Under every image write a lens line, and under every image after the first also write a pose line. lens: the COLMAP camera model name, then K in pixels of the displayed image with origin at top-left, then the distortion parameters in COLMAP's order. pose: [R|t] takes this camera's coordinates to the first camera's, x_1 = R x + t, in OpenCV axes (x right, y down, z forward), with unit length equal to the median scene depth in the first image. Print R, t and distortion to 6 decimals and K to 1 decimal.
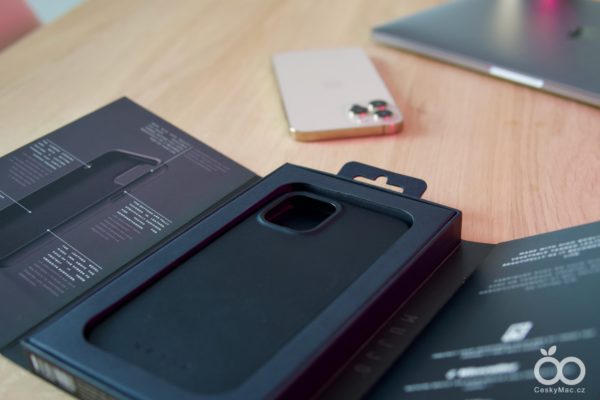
lens RADIAL K [[805.7, 0, 299.7], [0, 805.7, 200.3], [0, 0, 1]] dist [-0.133550, 0.000000]
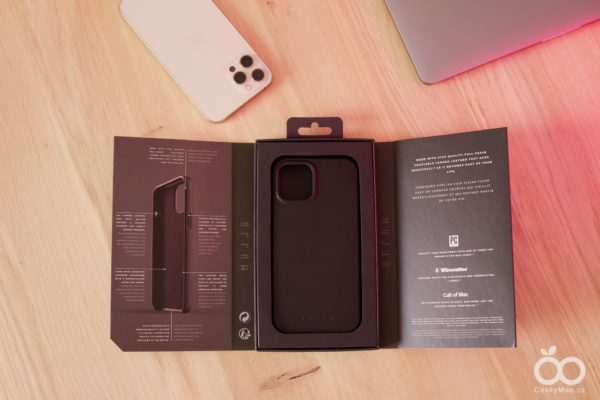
lens RADIAL K [[805.7, 0, 299.9], [0, 805.7, 200.1], [0, 0, 1]] dist [-0.133550, 0.000000]
pose [[0.814857, -0.553724, 0.171456, -0.289962], [0.227950, 0.578057, 0.783510, -1.226252], [-0.532960, -0.599366, 0.597256, -0.075906]]
